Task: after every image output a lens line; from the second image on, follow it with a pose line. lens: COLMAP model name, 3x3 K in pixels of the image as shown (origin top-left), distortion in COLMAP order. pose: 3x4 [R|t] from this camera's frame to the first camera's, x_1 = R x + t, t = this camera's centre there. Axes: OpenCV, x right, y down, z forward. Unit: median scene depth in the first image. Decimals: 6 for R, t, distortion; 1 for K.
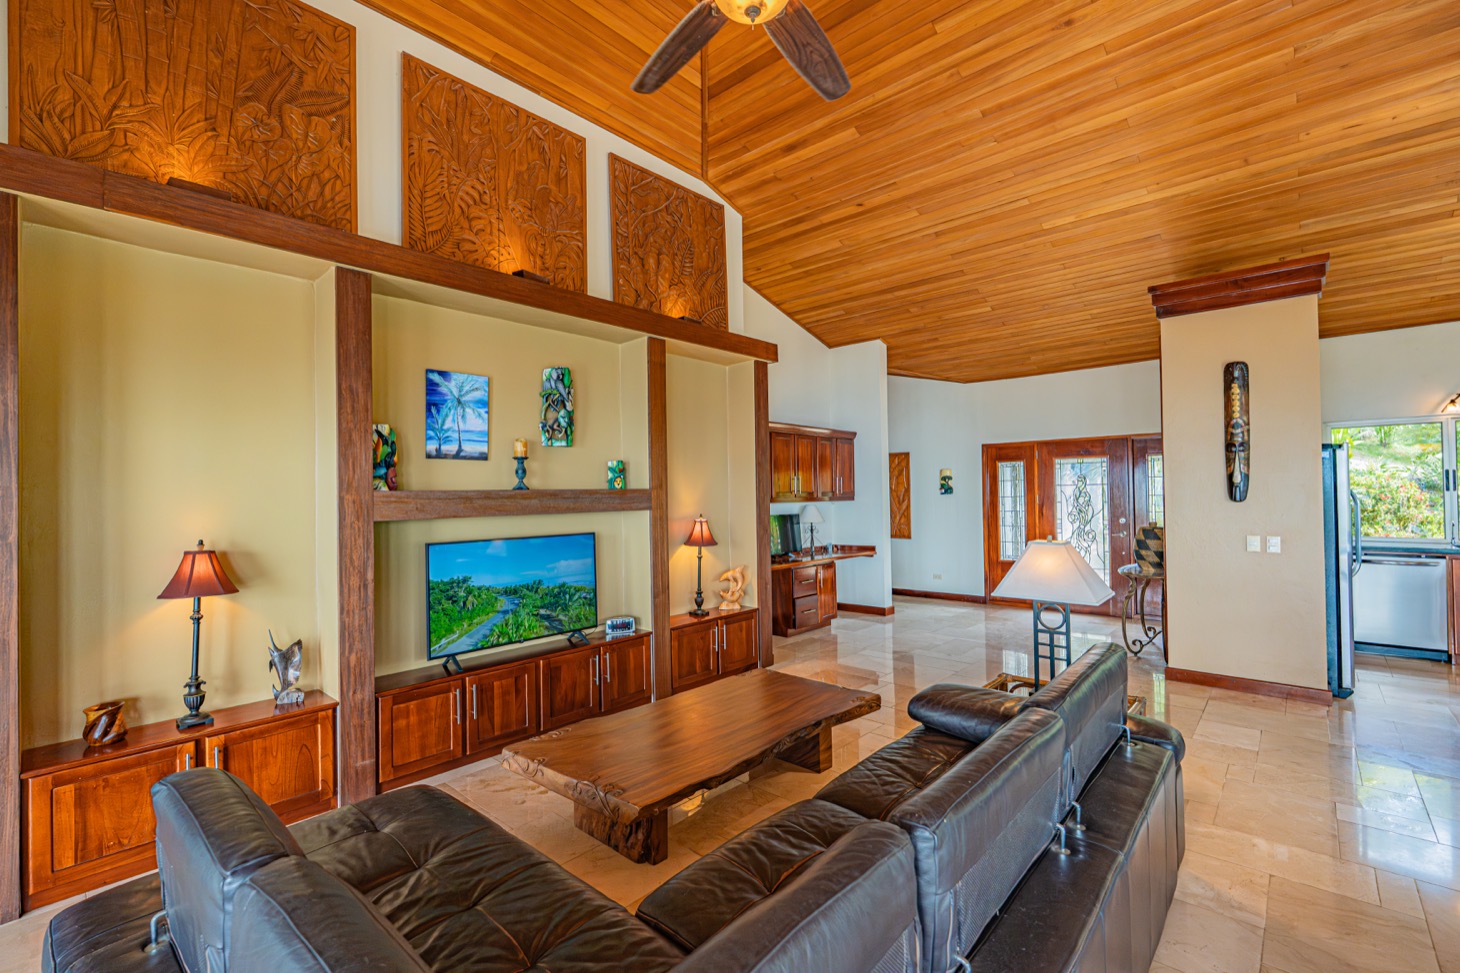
lens RADIAL K [[632.5, 0, 730.0], [0, 632.5, 486.5], [0, 0, 1]] dist [-0.004264, -0.000355]
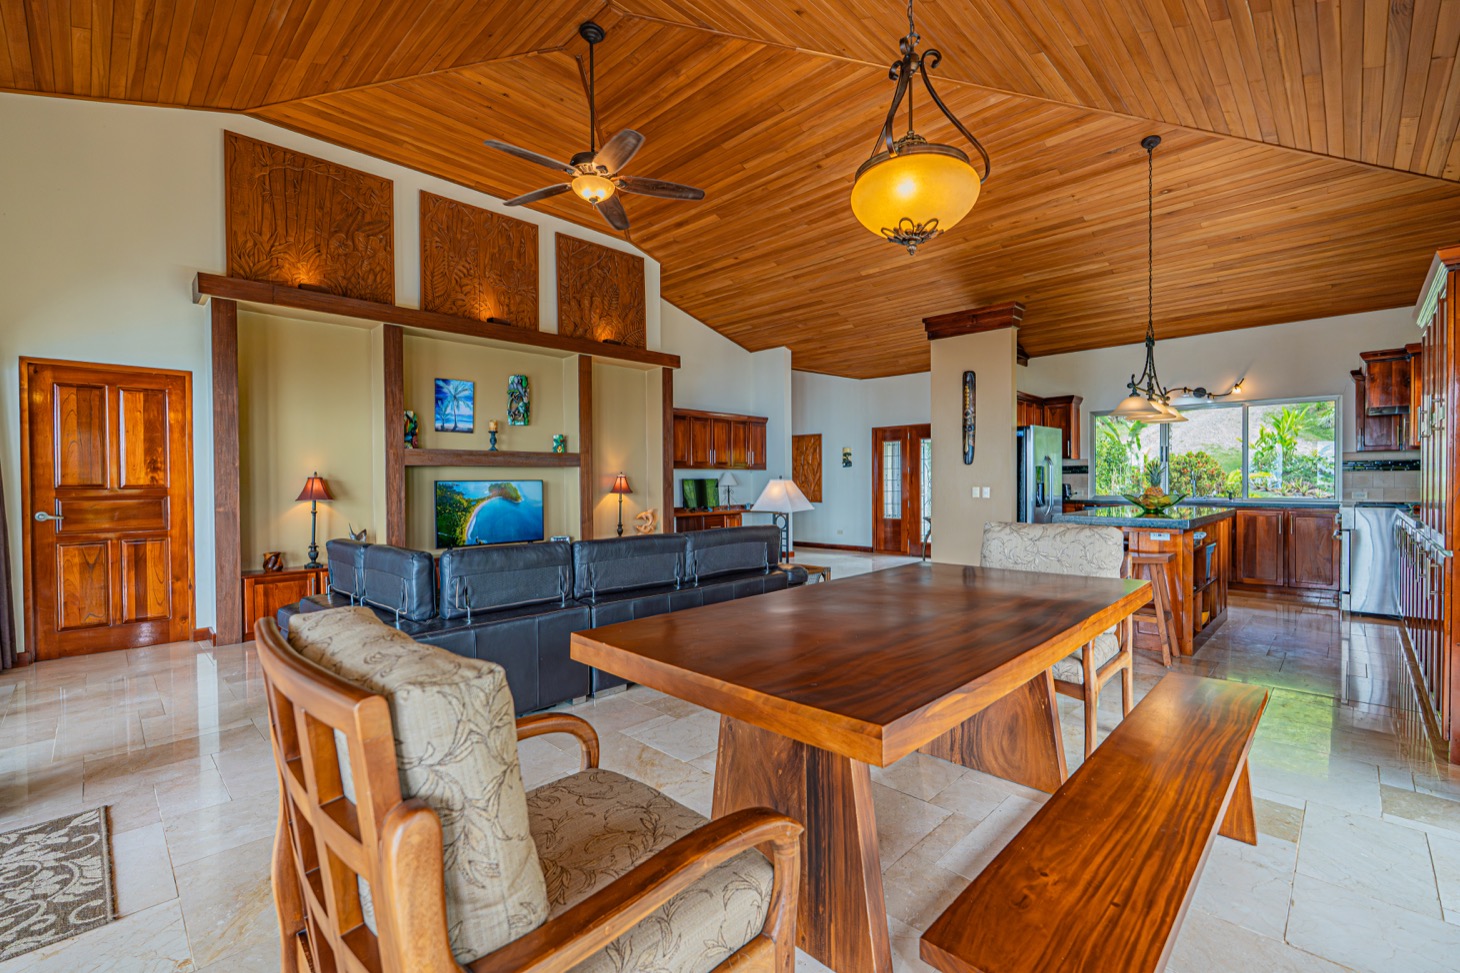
lens RADIAL K [[632.5, 0, 730.0], [0, 632.5, 486.5], [0, 0, 1]] dist [-0.004264, -0.000355]
pose [[0.999186, 0.008597, -0.039423, 0.295237], [-0.007733, 0.999728, 0.022025, 0.047028], [0.039602, -0.021702, 0.998980, -0.519443]]
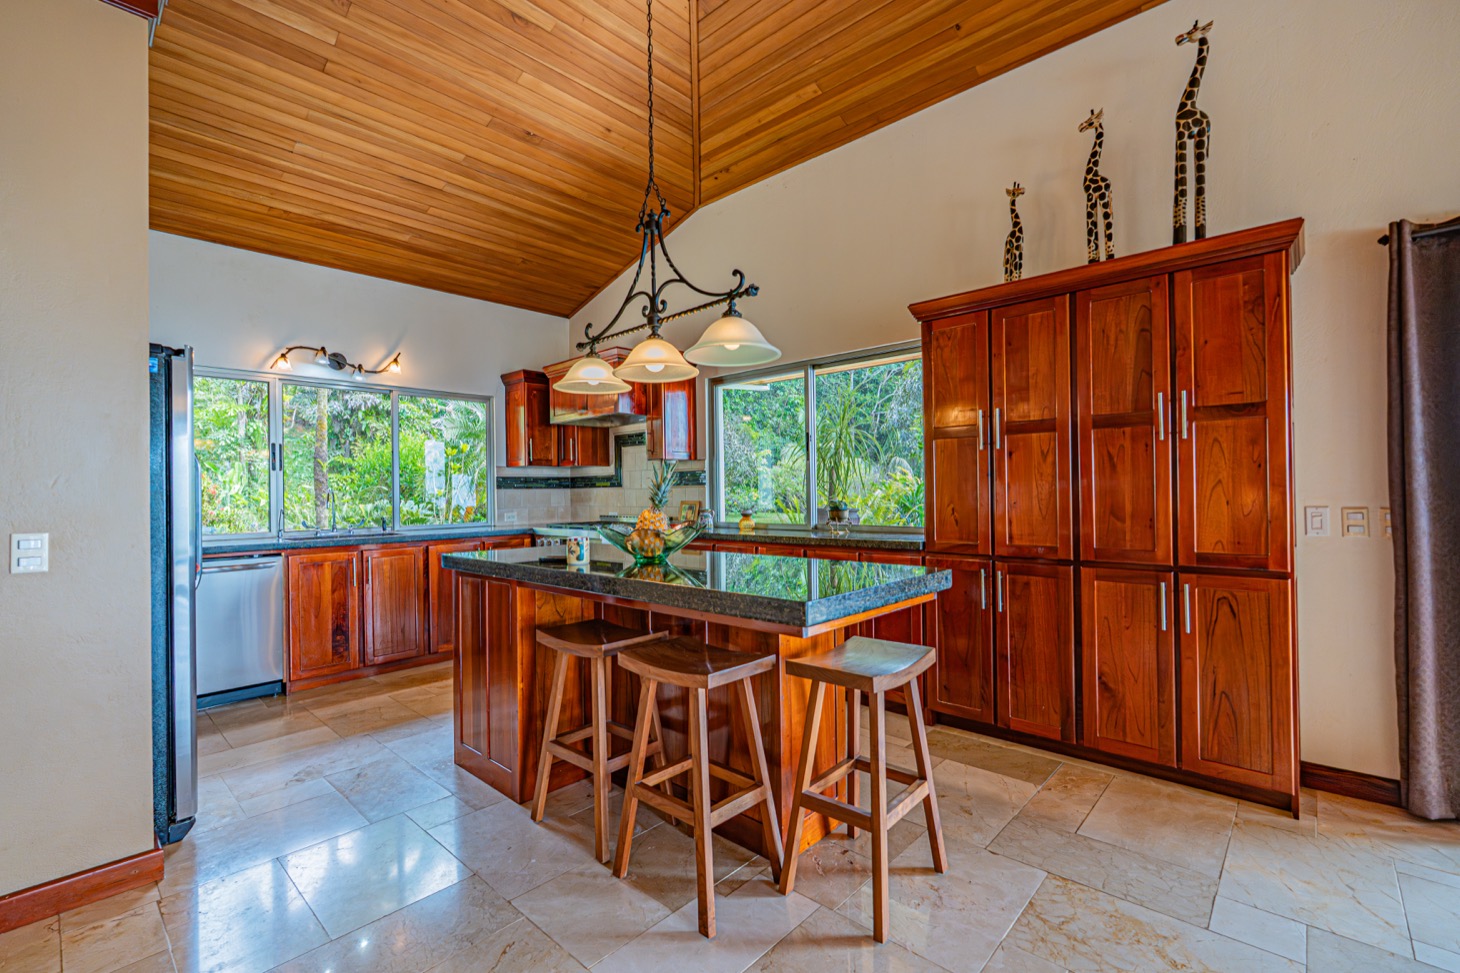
lens RADIAL K [[636.2, 0, 730.0], [0, 636.2, 486.5], [0, 0, 1]] dist [-0.001283, -0.000048]
pose [[0.009306, 0.019357, 0.999769, 0.428719], [0.003622, 0.999805, -0.019391, 0.054453], [-0.999950, 0.003802, 0.009234, 0.513974]]
